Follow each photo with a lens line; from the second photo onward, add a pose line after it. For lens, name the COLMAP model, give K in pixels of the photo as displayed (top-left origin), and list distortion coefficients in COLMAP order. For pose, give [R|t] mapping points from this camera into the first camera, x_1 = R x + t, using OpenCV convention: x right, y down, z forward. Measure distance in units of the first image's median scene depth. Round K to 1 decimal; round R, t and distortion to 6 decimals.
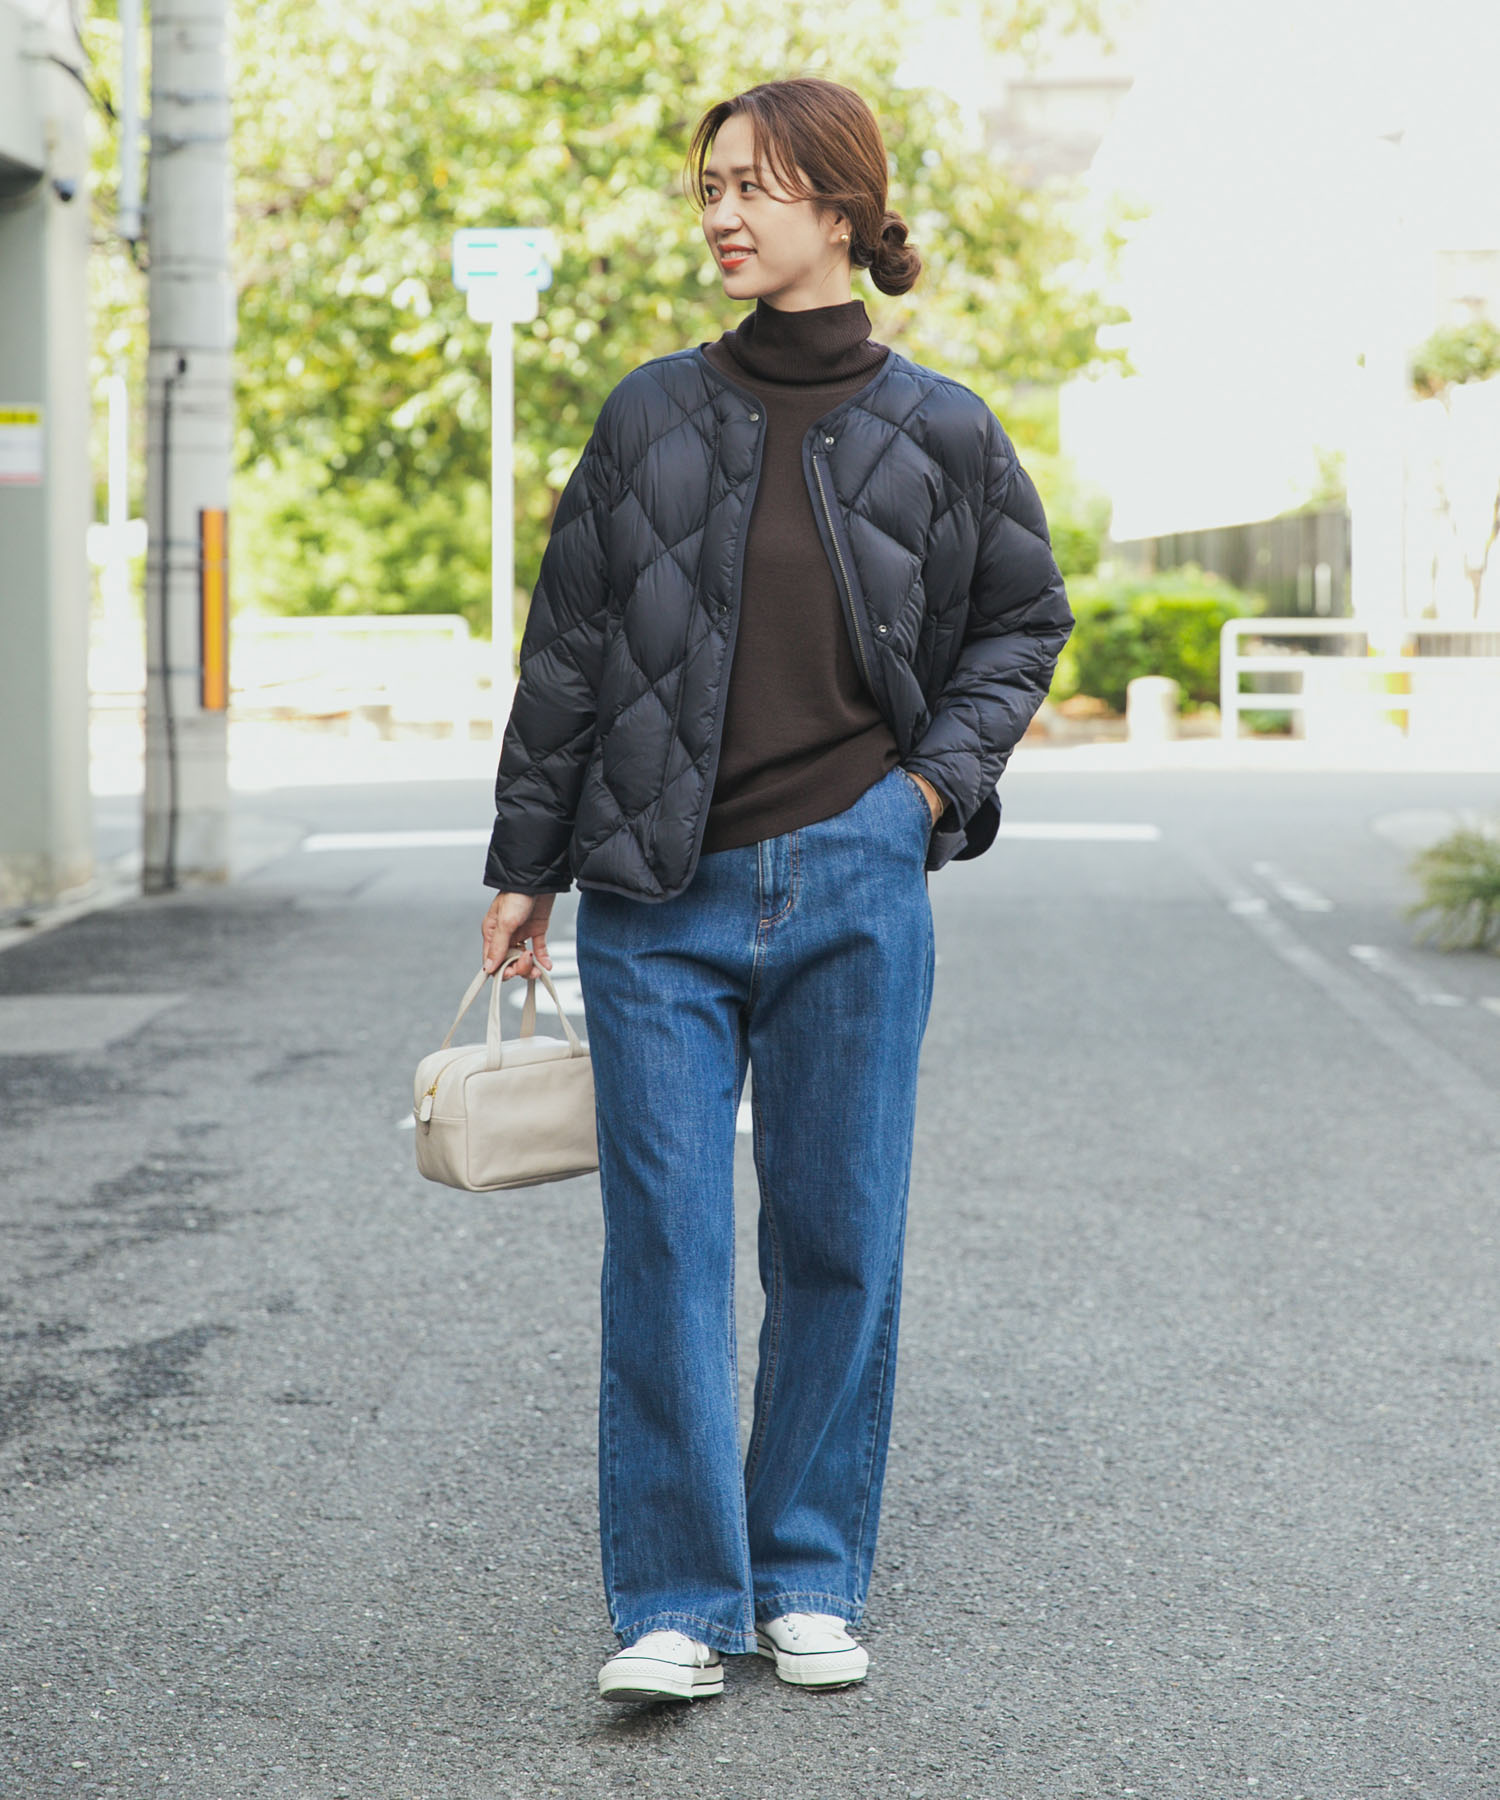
lens RADIAL K [[4293.5, 0, 753.4], [0, 4293.5, 803.3], [0, 0, 1]] dist [-0.001739, 0.007591]
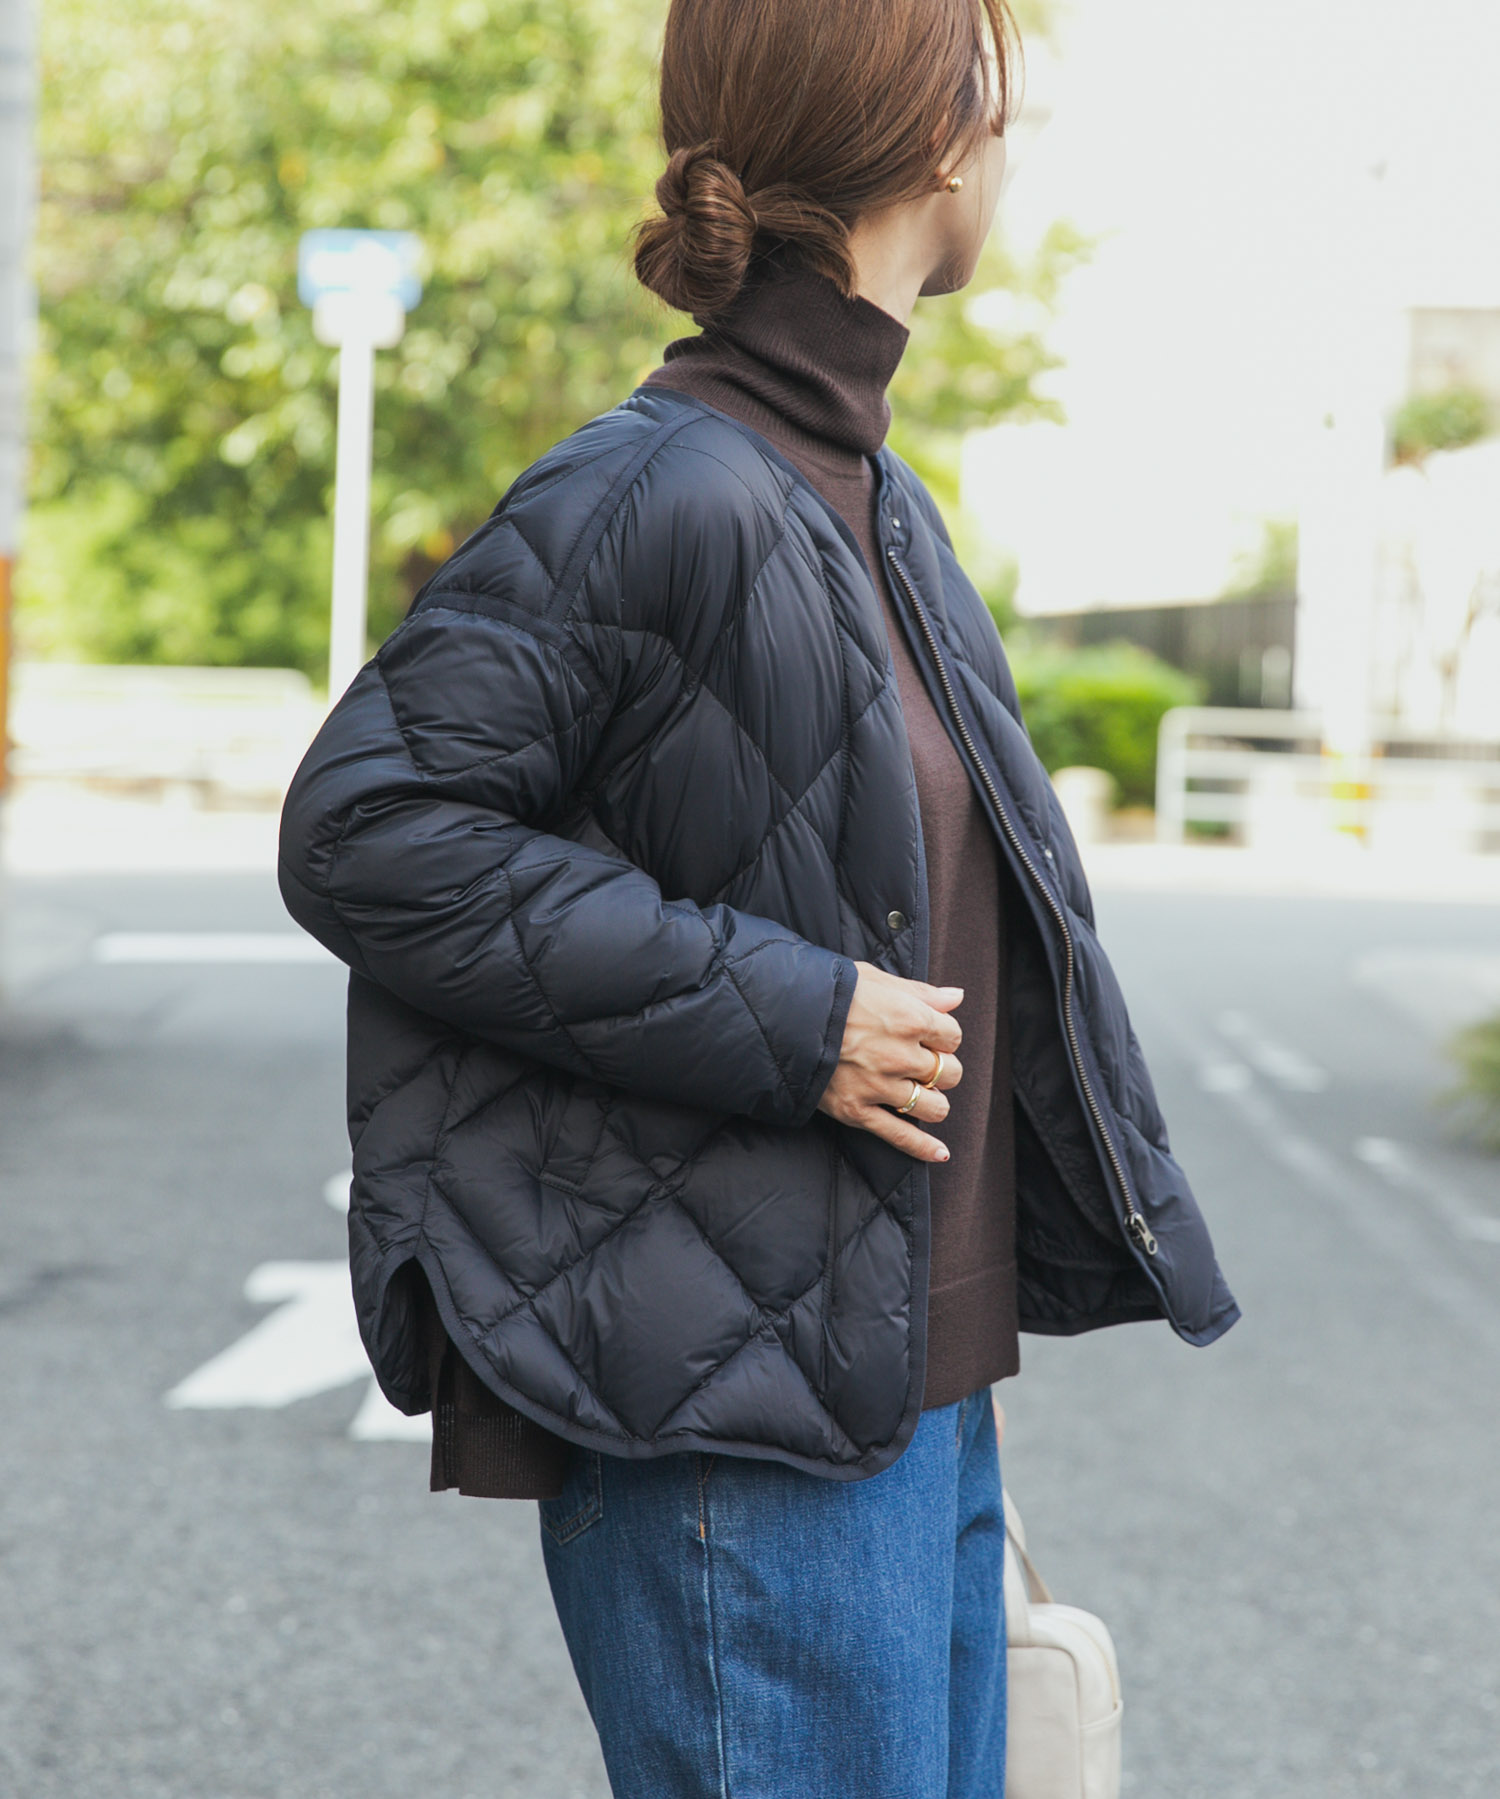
lens RADIAL K [[4071.3, 0, 750.0], [0, 4071.3, 899.5], [0, 0, 1]] dist [0.026971, -0.103424]
pose [[0.998683, 0.034034, 0.038402, -0.006271], [-0.034827, 0.999189, 0.020189, -0.017835], [-0.037684, -0.021500, 0.999058, 0.162478]]
